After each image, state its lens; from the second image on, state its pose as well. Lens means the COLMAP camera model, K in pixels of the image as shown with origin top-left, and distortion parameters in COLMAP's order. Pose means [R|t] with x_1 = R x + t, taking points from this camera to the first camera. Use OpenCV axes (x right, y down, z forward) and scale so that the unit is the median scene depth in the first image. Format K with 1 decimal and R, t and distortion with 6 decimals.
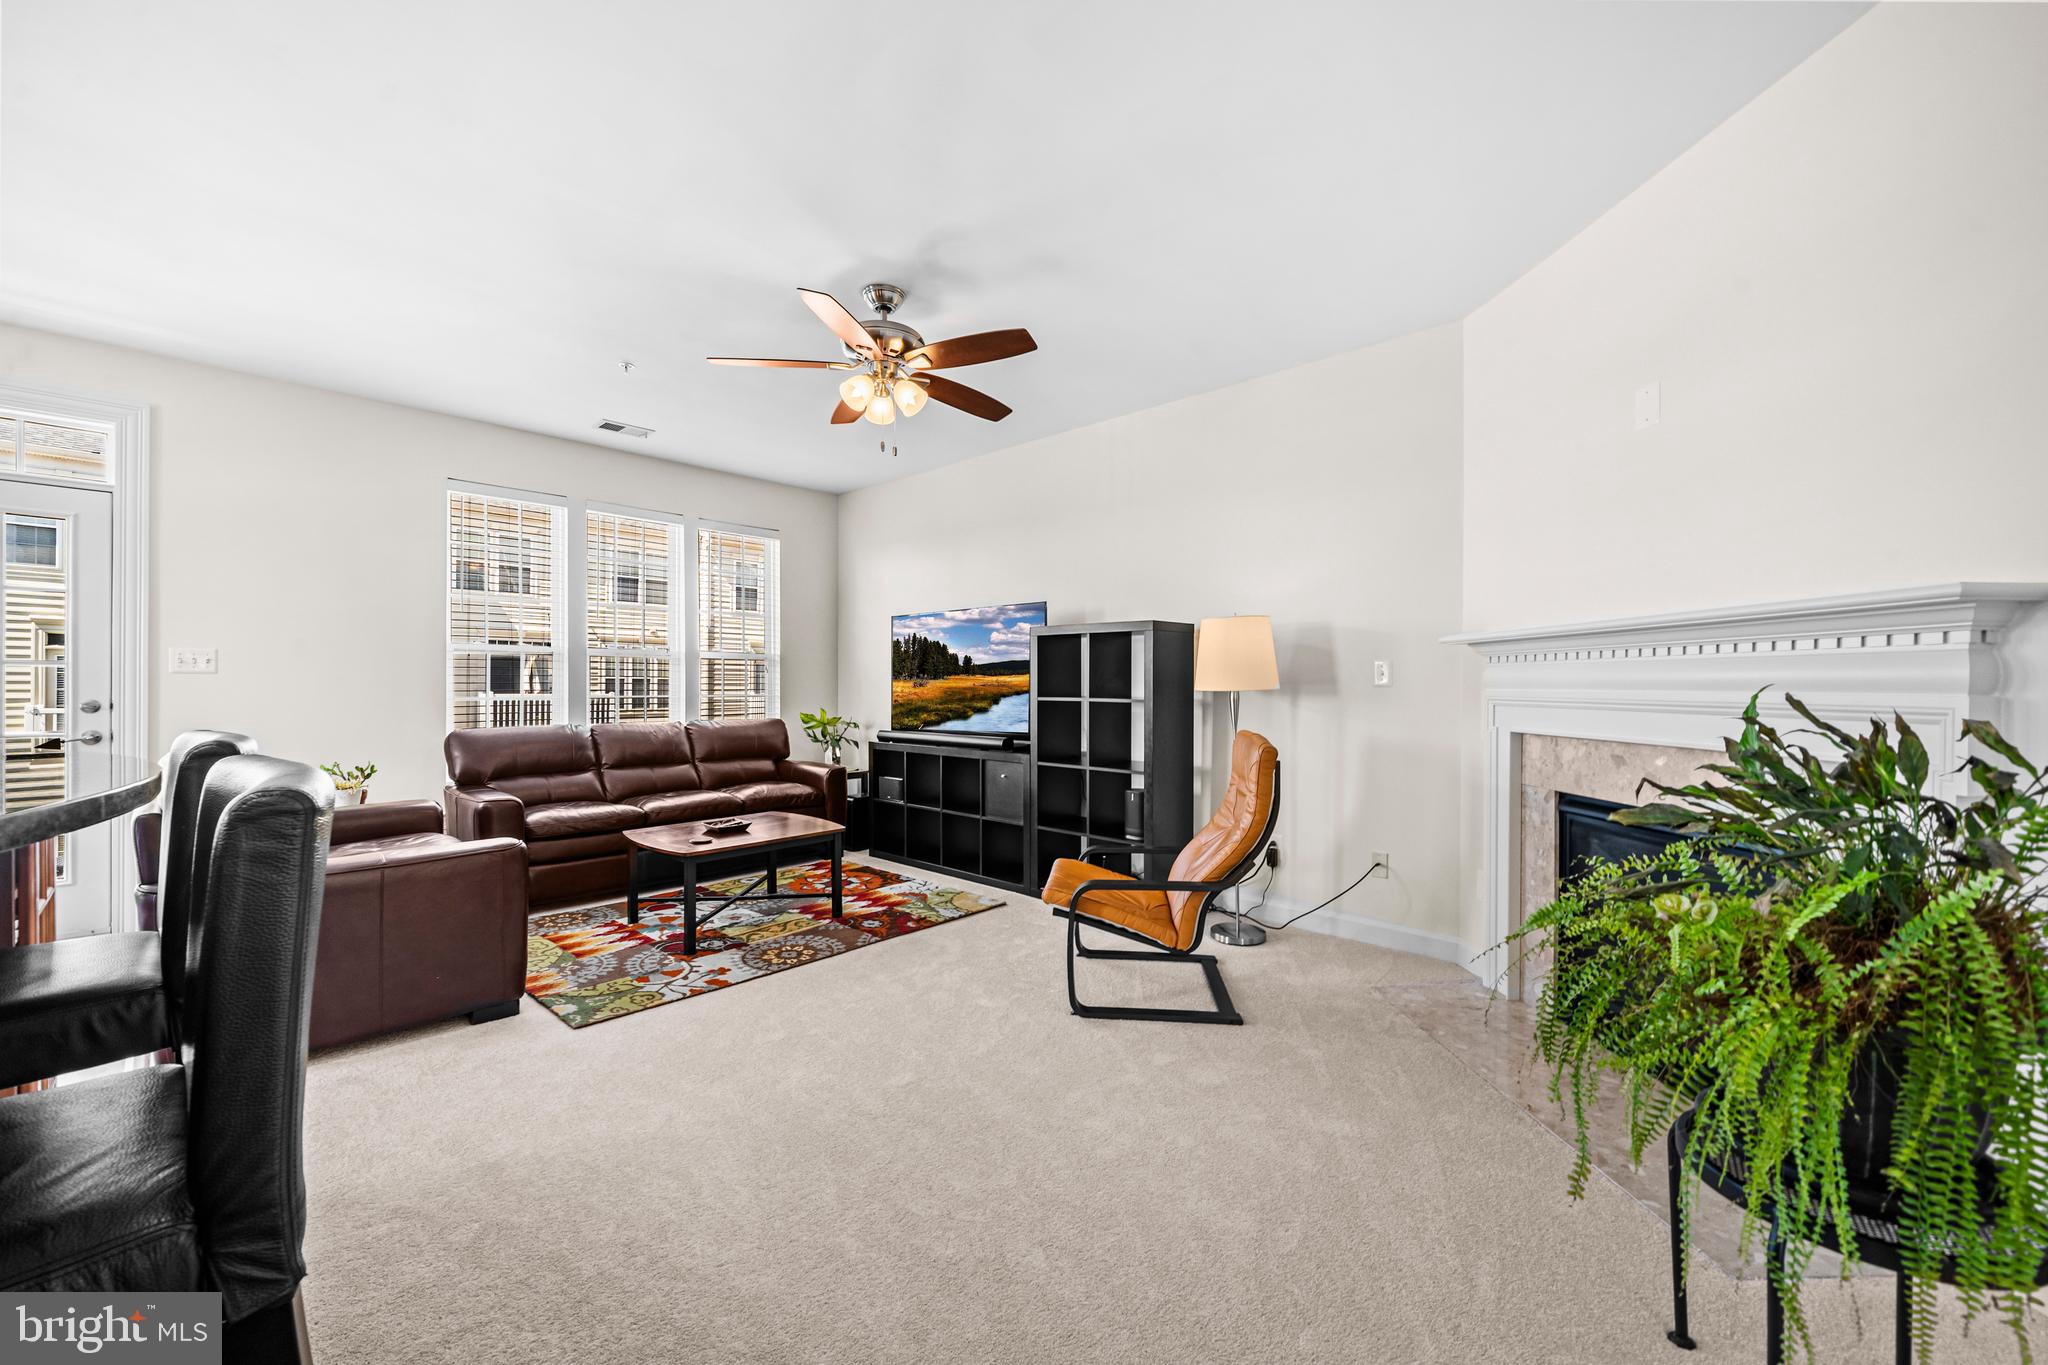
lens RADIAL K [[789.7, 0, 1029.3], [0, 789.7, 665.0], [0, 0, 1]] dist [0.000477, 0.000081]
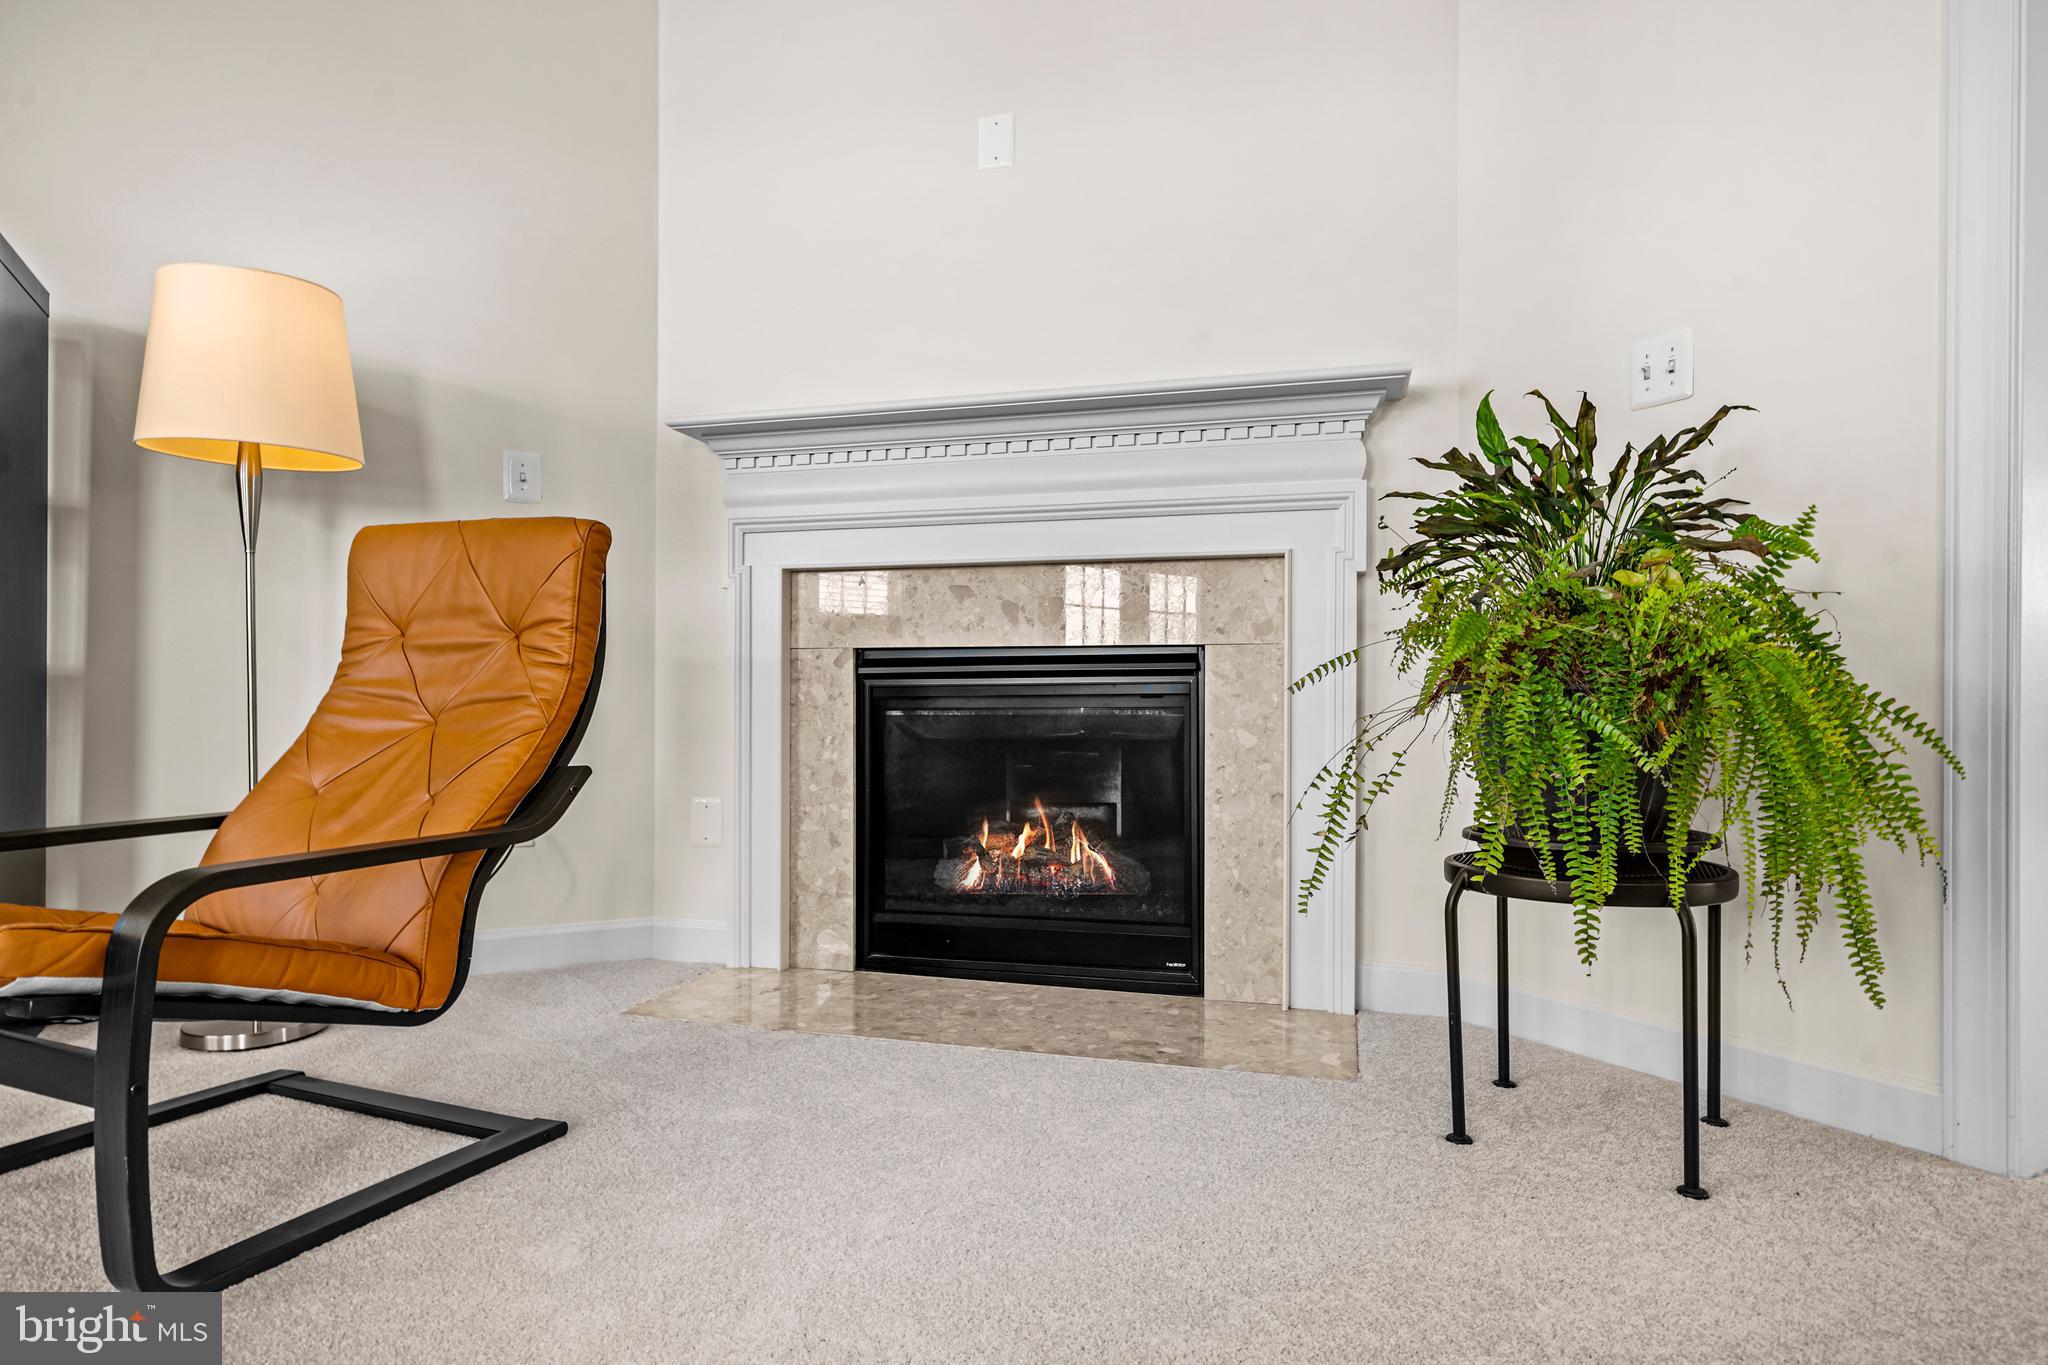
lens RADIAL K [[1120.1, 0, 1025.6], [0, 1120.1, 708.6], [0, 0, 1]] dist [0.001645, 0.000679]
pose [[0.289794, -0.000311, 0.957089, -0.191190], [-0.024659, 0.999666, 0.007792, 0.156792], [-0.956771, -0.025859, 0.289690, 0.438682]]
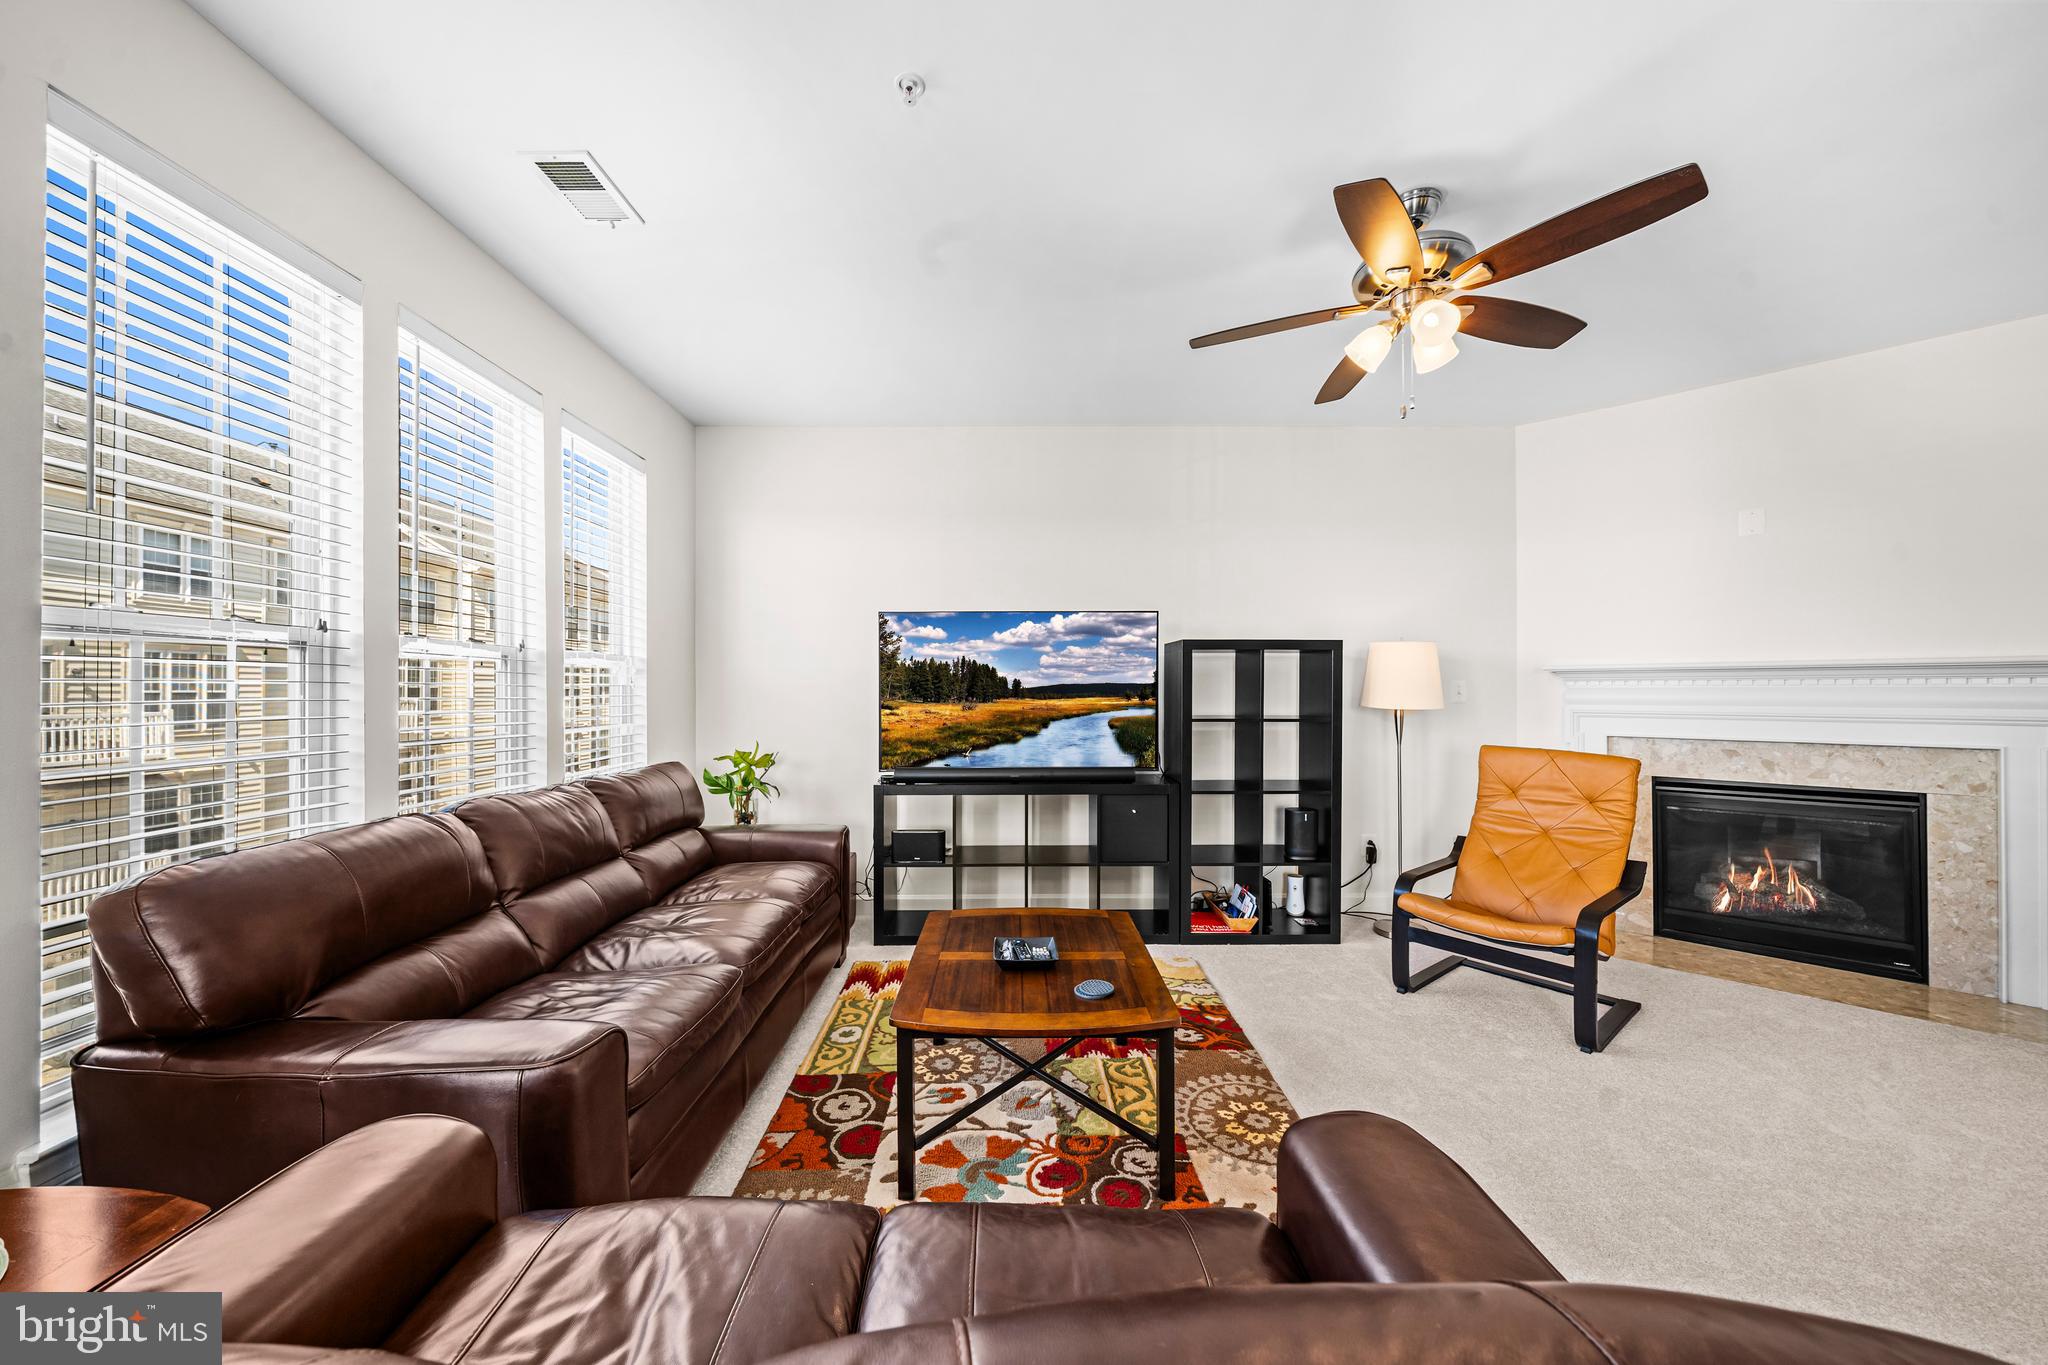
lens RADIAL K [[705.7, 0, 1016.8], [0, 705.7, 687.4], [0, 0, 1]] dist [-0.006788, 0.000009]
pose [[0.726331, 0.001150, 0.687344, -0.813868], [-0.013329, 0.999834, 0.012413, -0.001979], [-0.687216, -0.018177, 0.726226, 0.680314]]
